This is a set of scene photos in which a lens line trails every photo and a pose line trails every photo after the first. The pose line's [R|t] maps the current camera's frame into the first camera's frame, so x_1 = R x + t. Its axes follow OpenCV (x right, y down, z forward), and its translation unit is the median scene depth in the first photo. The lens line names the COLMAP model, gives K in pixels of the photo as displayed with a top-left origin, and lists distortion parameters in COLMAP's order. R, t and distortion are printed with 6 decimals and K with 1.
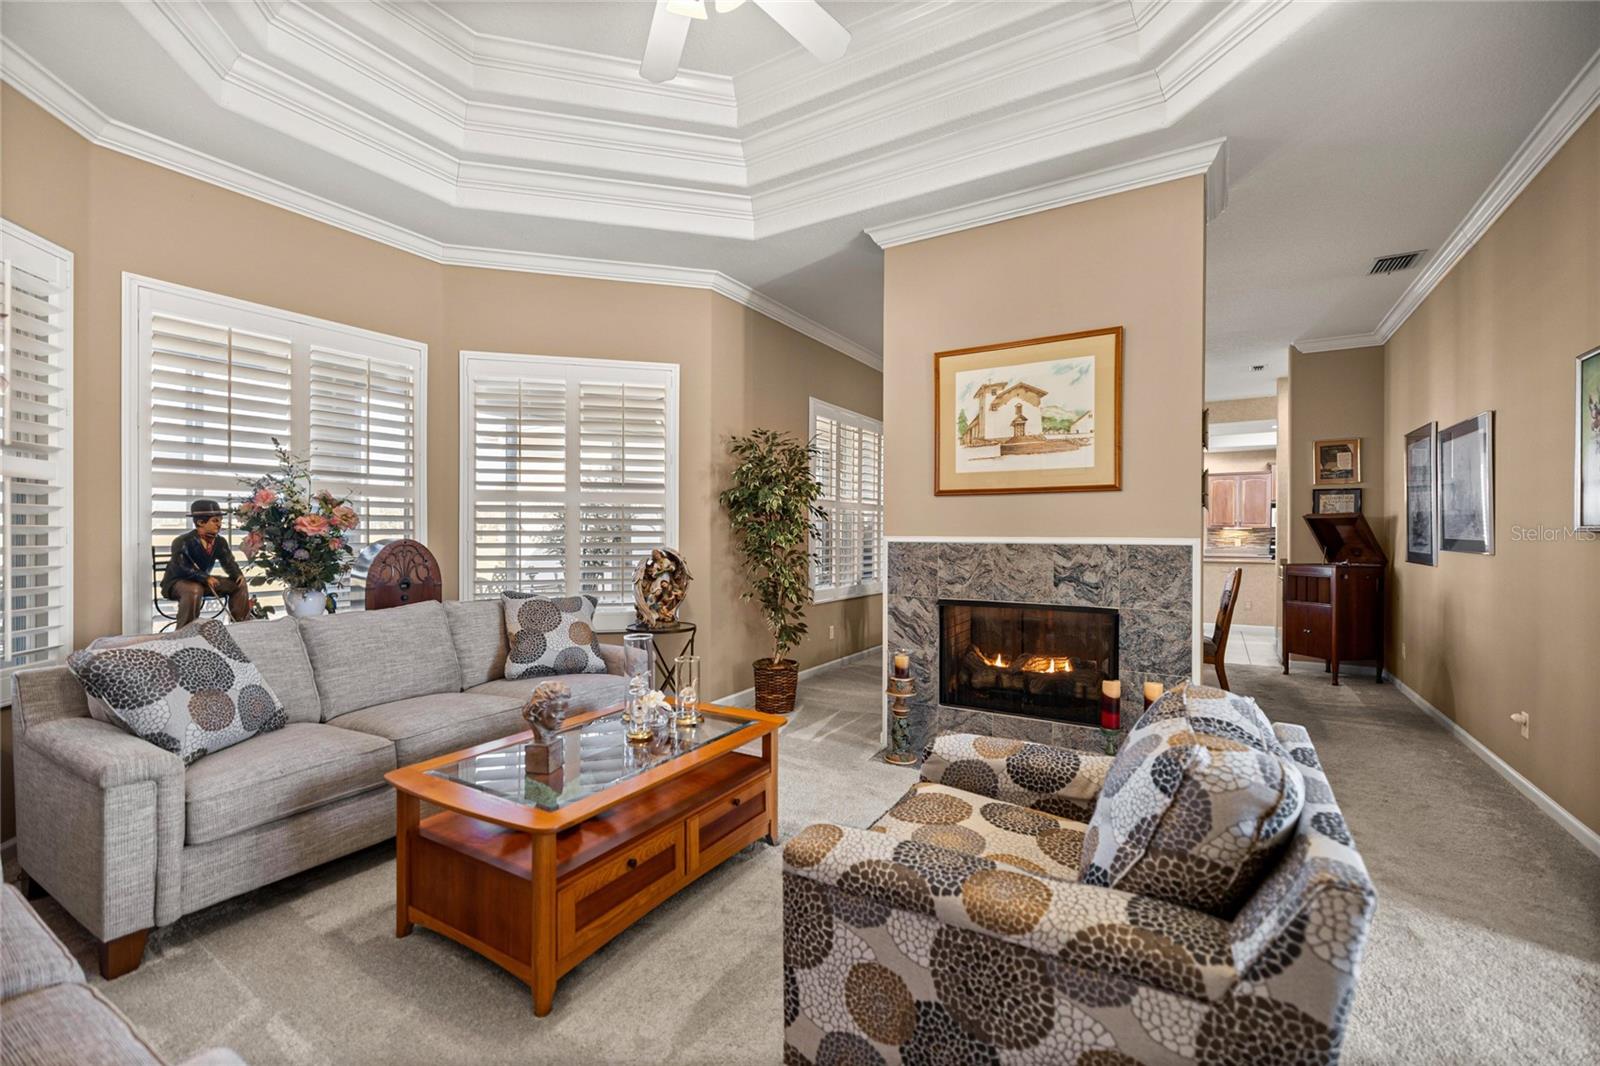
lens RADIAL K [[671.9, 0, 800.9], [0, 671.9, 539.7], [0, 0, 1]] dist [-0.000615, 0.000729]
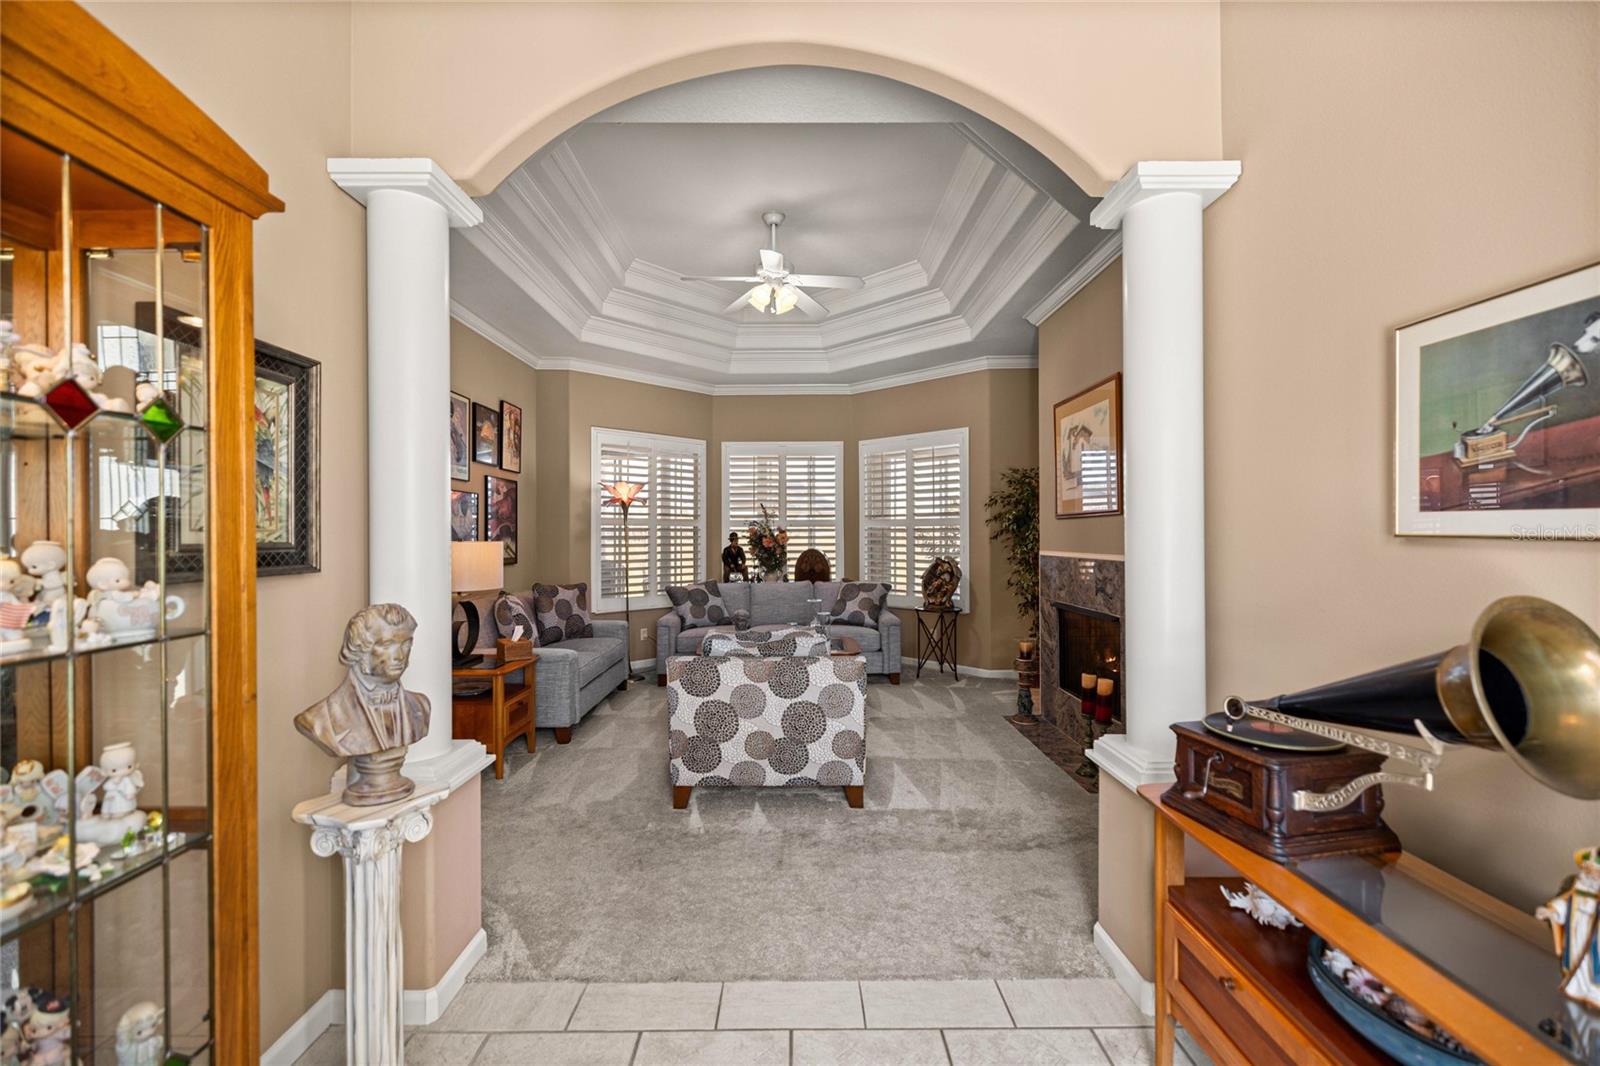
lens RADIAL K [[671.9, 0, 801.2], [0, 671.9, 536.8], [0, 0, 1]] dist [-0.000615, 0.000729]
pose [[0.524790, -0.002581, -0.851228, 1.075332], [-0.005119, 0.999968, -0.006188, -0.023734], [0.851217, 0.007605, 0.524759, -0.057341]]
